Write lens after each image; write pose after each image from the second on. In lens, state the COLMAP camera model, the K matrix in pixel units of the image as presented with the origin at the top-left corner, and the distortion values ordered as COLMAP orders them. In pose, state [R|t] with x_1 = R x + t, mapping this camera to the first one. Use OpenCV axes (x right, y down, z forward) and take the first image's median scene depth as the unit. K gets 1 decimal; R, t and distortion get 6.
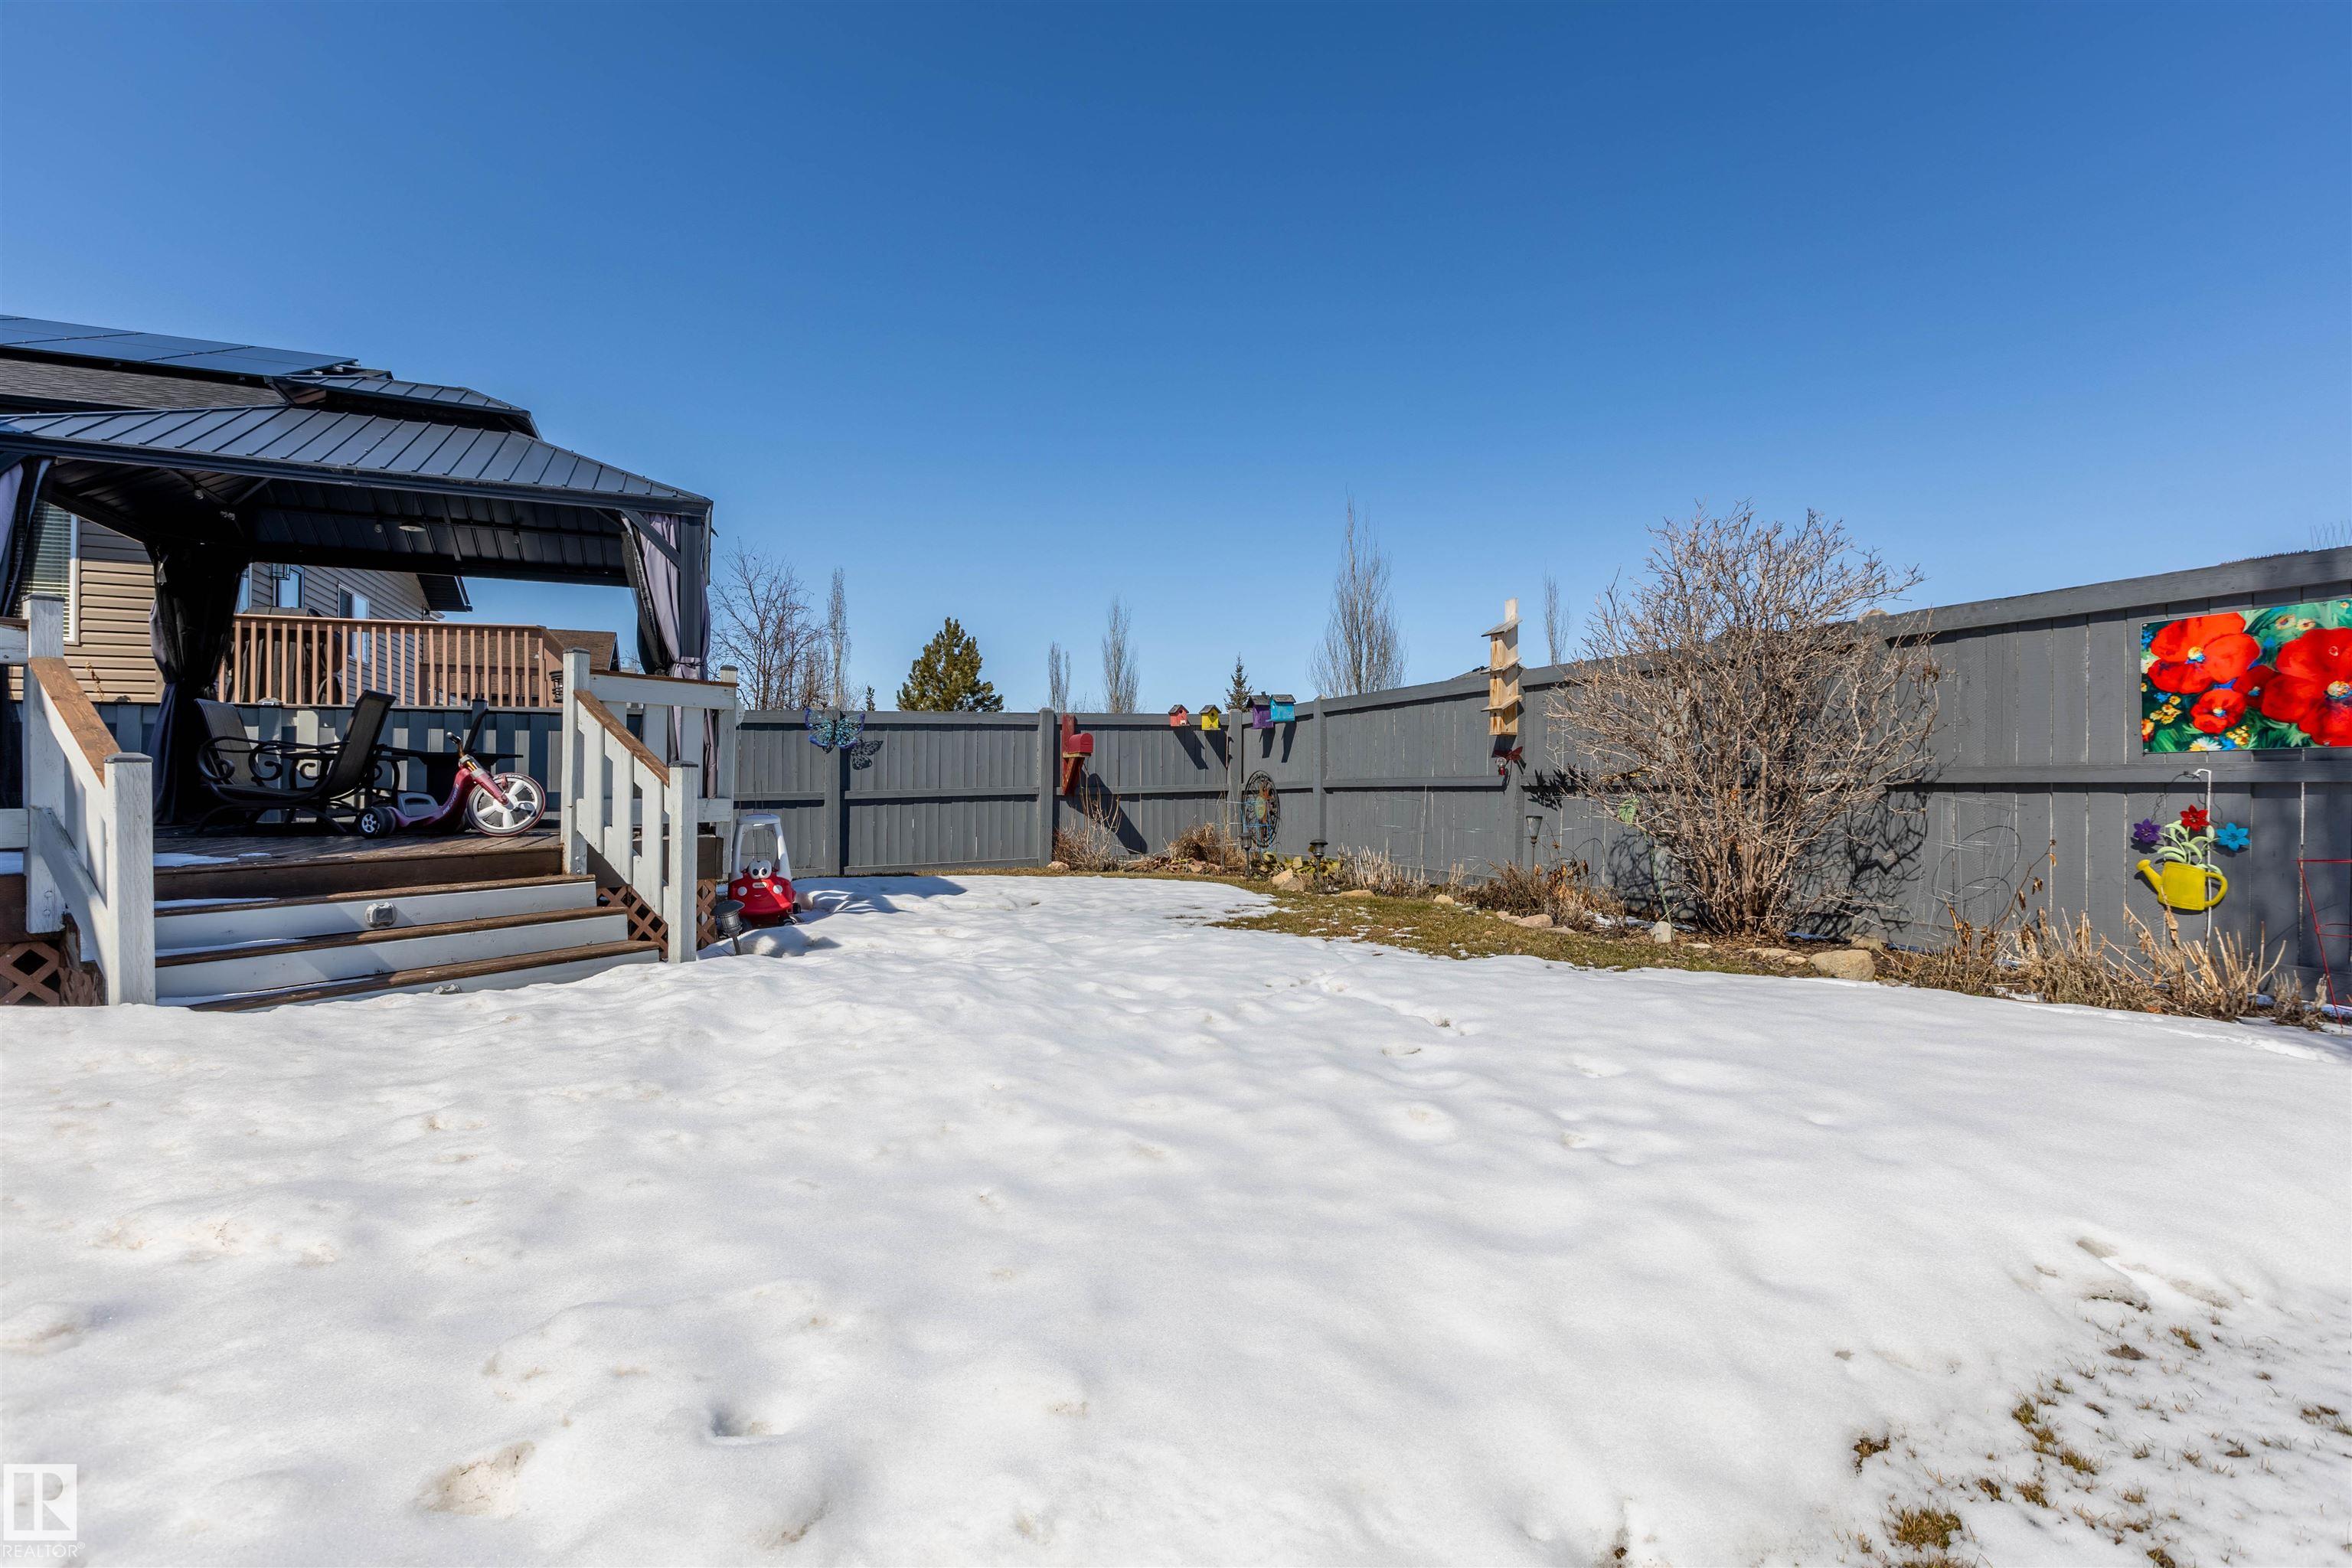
lens RADIAL K [[1061.6, 0, 1172.6], [0, 1061.6, 761.2], [0, 0, 1]] dist [-0.002040, -0.000089]
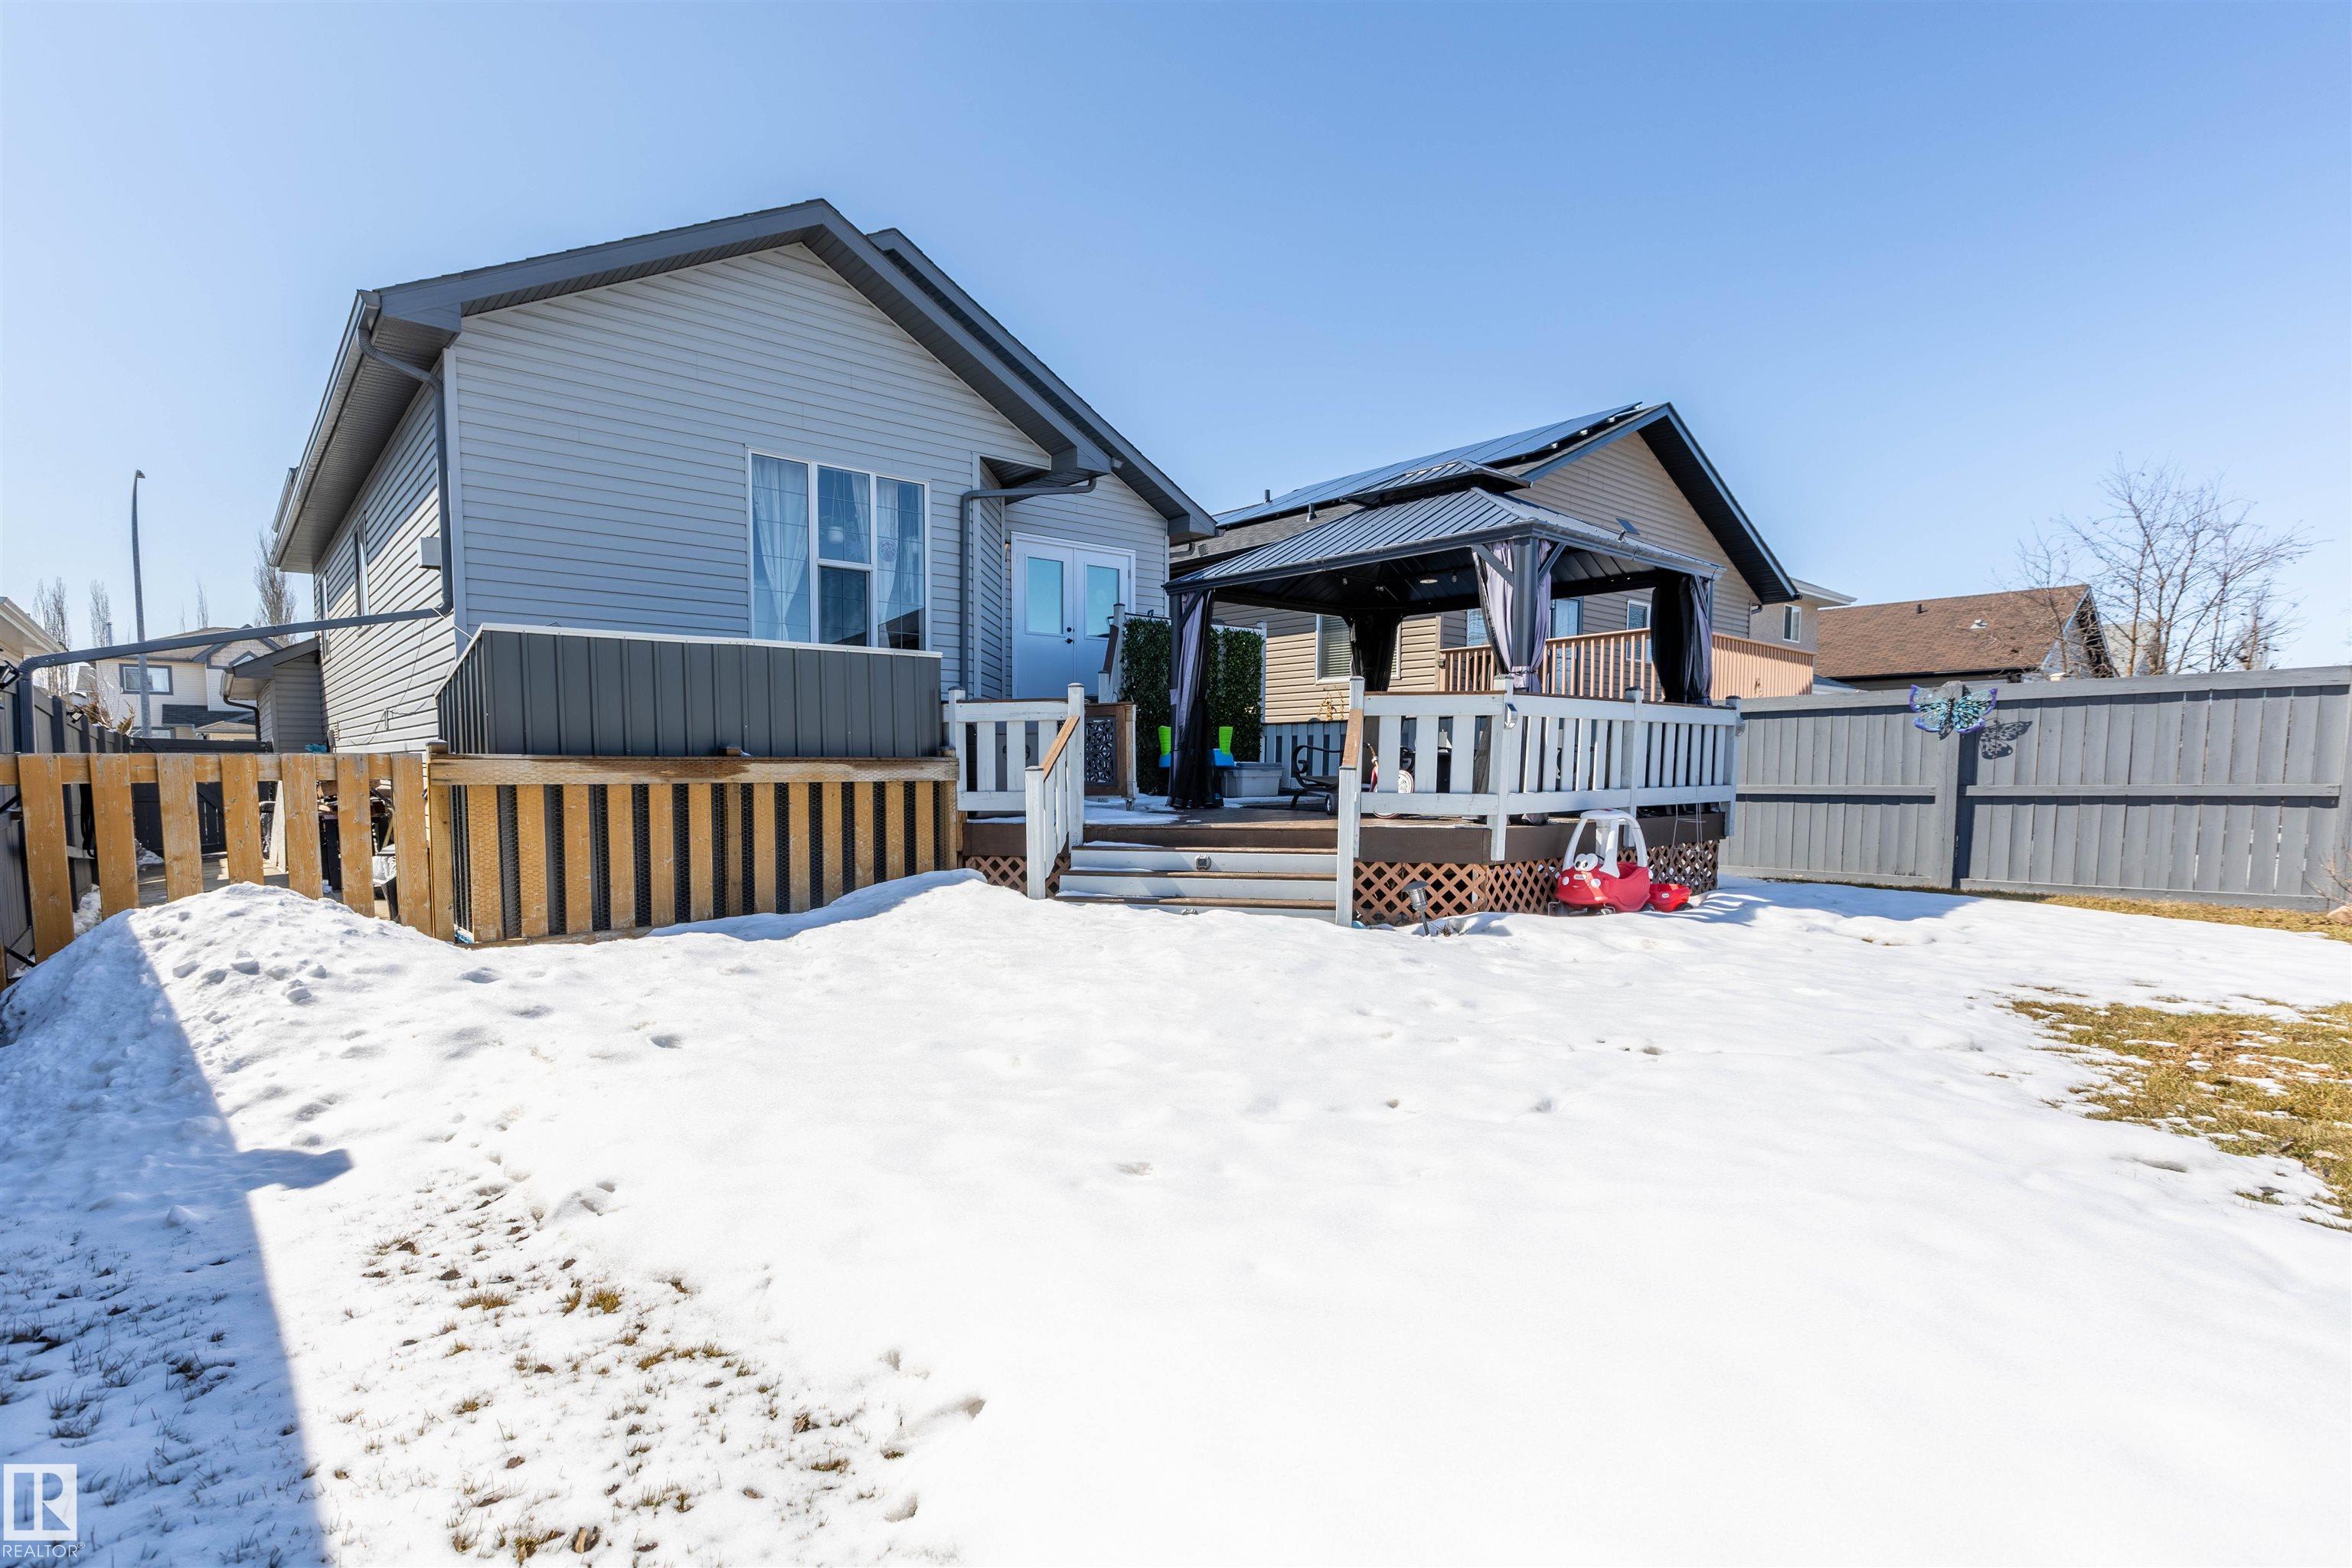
lens RADIAL K [[1121.4, 0, 1176.0], [0, 1121.4, 784.0], [0, 0, 1]] dist [-0.001014, -0.000064]
pose [[0.312469, 0.018759, -0.949743, 0.532225], [0.018300, 0.999501, 0.025763, -0.010680], [0.949752, -0.025430, 0.311970, 0.276449]]
